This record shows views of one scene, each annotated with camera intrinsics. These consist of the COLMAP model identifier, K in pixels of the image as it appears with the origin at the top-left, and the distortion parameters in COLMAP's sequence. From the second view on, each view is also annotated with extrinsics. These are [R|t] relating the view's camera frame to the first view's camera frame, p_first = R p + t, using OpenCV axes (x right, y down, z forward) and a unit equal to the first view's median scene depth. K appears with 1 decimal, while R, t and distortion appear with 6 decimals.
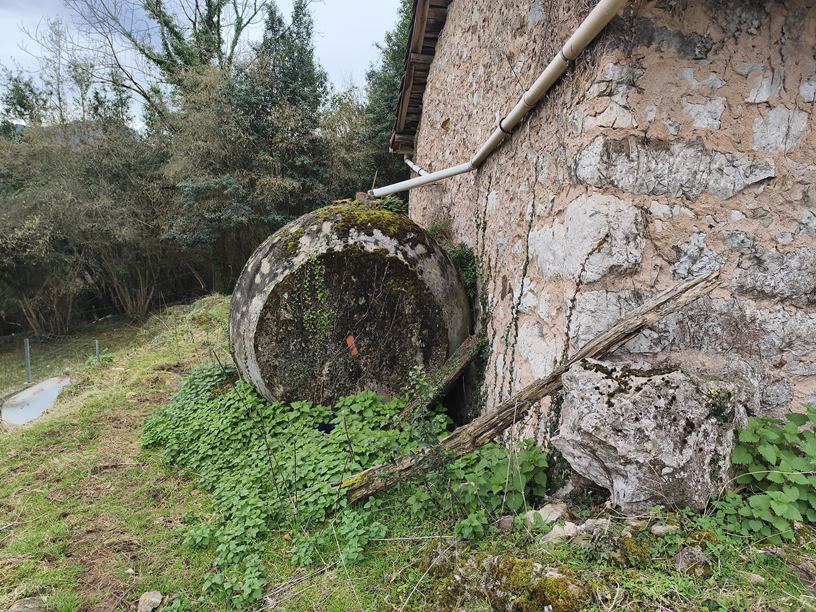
lens RADIAL K [[548.3, 0, 410.7], [0, 548.3, 304.9], [0, 0, 1]] dist [0.038349, -0.041576]
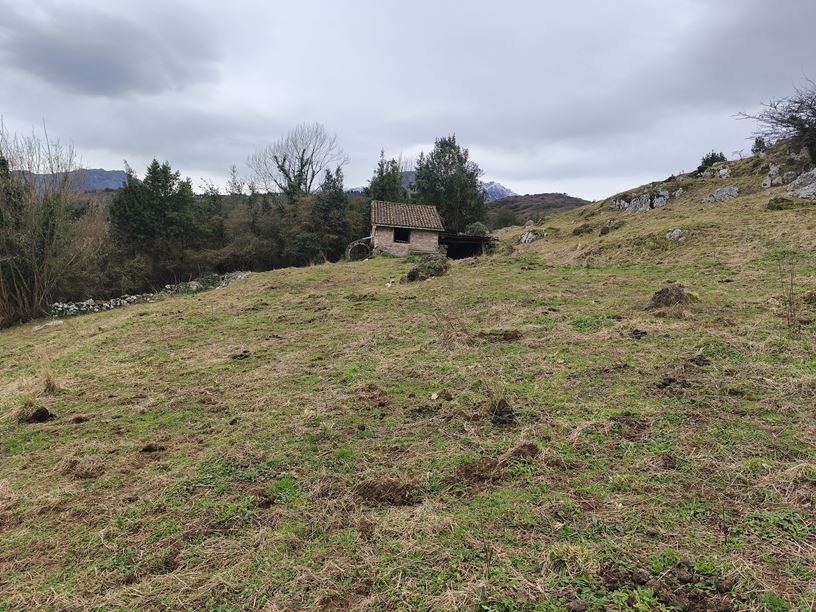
lens RADIAL K [[548.3, 0, 407.5], [0, 548.3, 304.8], [0, 0, 1]] dist [0.038349, -0.041576]
pose [[0.999628, 0.026164, 0.007649, 0.124243], [-0.025321, 0.995164, -0.094910, 0.338948], [-0.010095, 0.094681, 0.995456, -1.560025]]
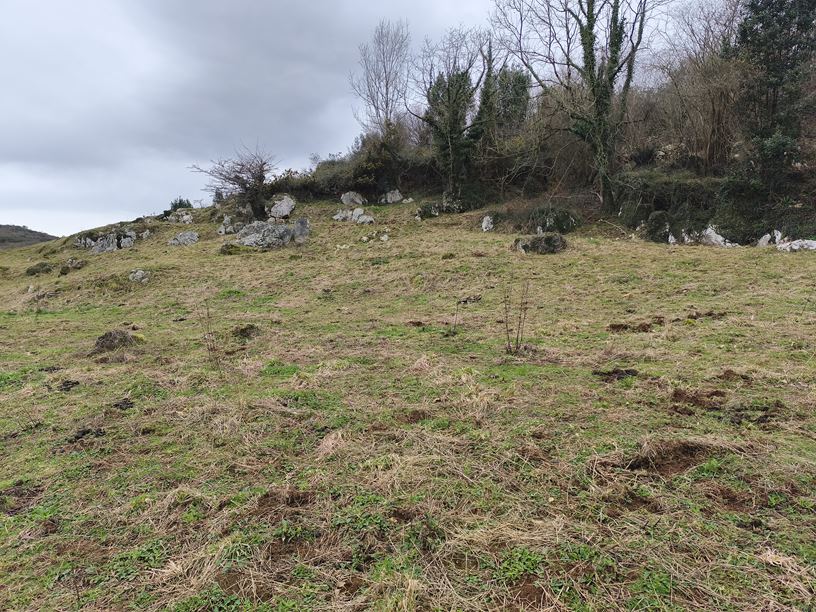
lens RADIAL K [[548.3, 0, 410.2], [0, 548.3, 305.5], [0, 0, 1]] dist [0.038349, -0.041576]
pose [[0.642536, -0.013023, 0.766145, 0.446177], [0.147322, 0.983301, -0.106839, 0.337136], [-0.751960, 0.181518, 0.633725, -1.736331]]
